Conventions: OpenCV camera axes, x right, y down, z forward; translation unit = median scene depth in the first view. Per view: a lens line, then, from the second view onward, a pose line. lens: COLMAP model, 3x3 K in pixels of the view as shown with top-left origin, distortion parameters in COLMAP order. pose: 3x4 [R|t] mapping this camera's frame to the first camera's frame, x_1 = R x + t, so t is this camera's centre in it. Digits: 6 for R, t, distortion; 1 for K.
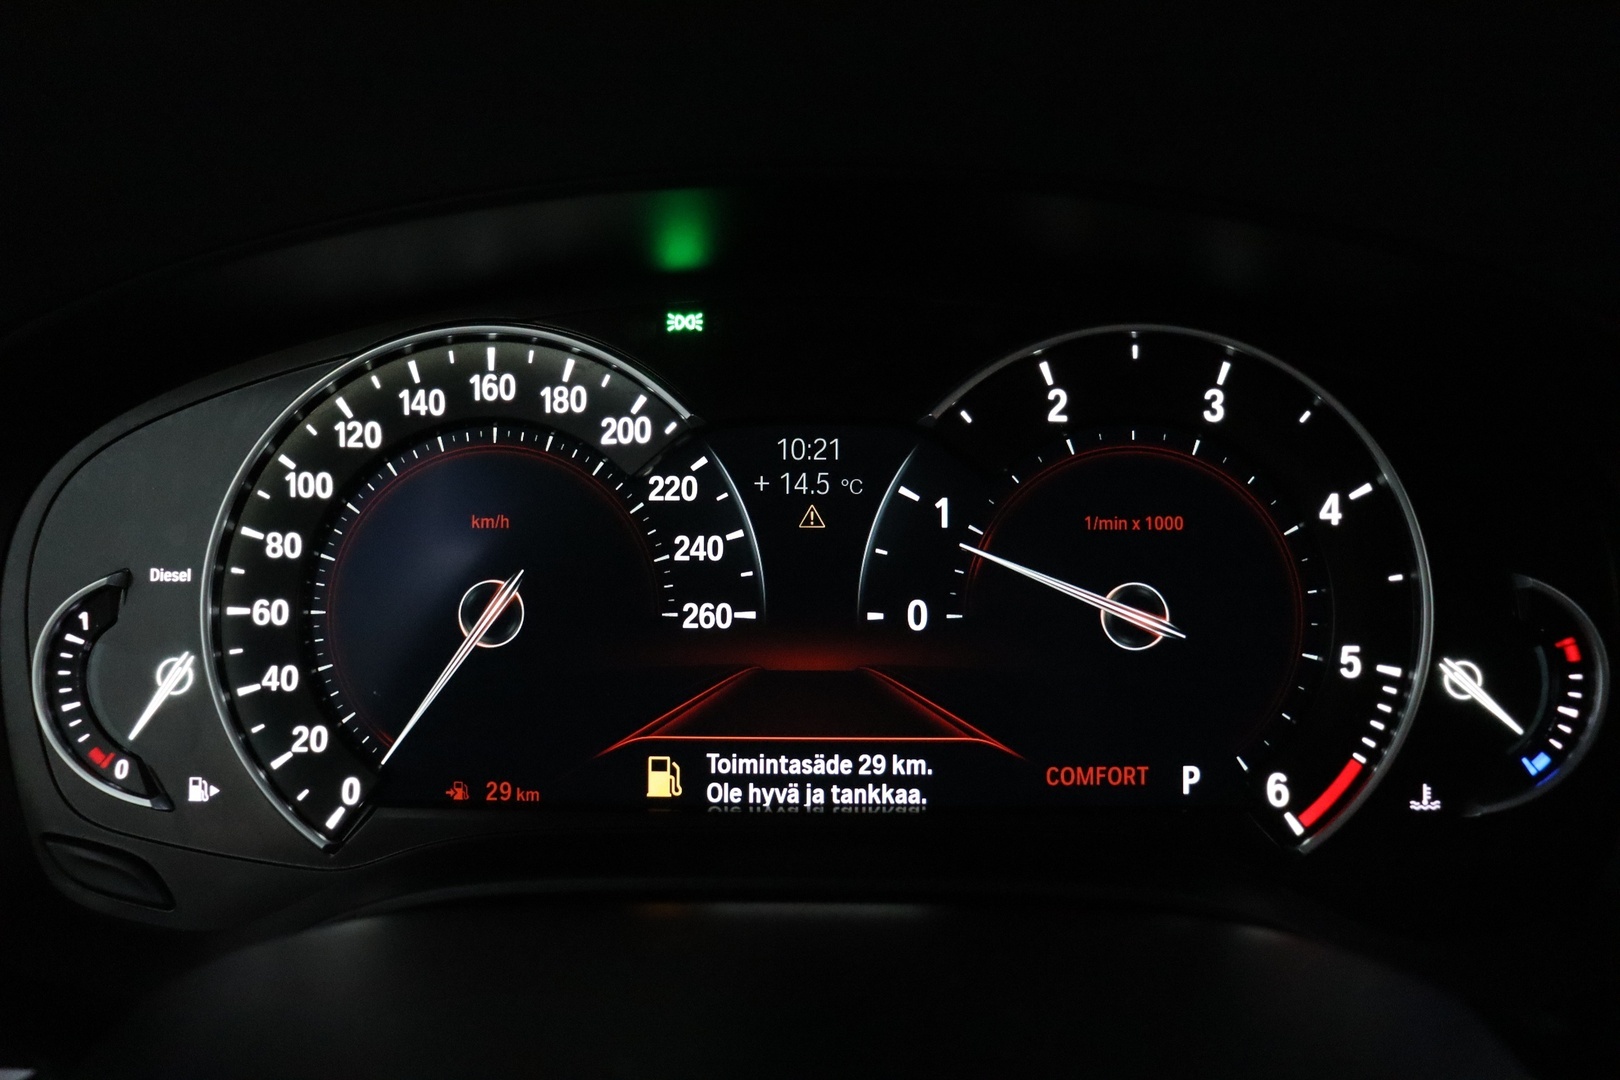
lens RADIAL K [[1536.6, 0, 809.9], [0, 1536.6, 533.0], [0, 0, 1]] dist [-0.112383, 0.000000]
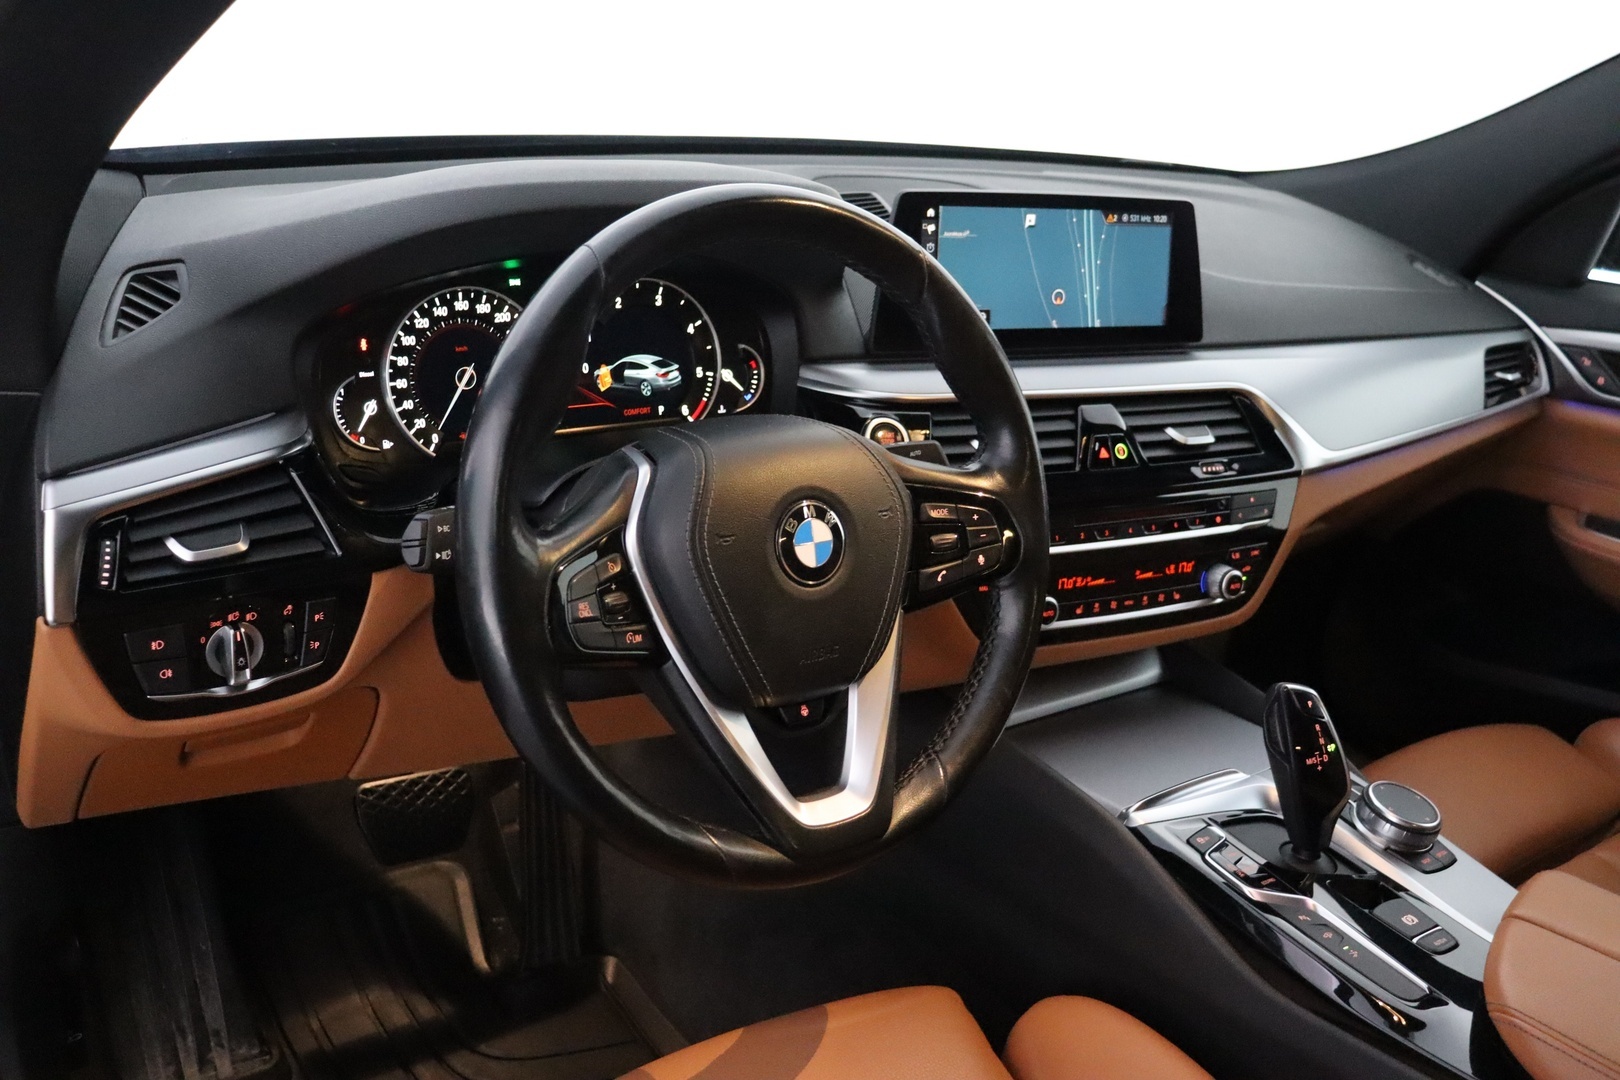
lens RADIAL K [[1536.6, 0, 807.6], [0, 1536.6, 533.7], [0, 0, 1]] dist [-0.112383, 0.000000]
pose [[0.783809, -0.135738, 0.605986, -1.611140], [0.074368, 0.989314, 0.125411, 0.028277], [-0.616533, -0.053232, 0.785527, -1.915137]]
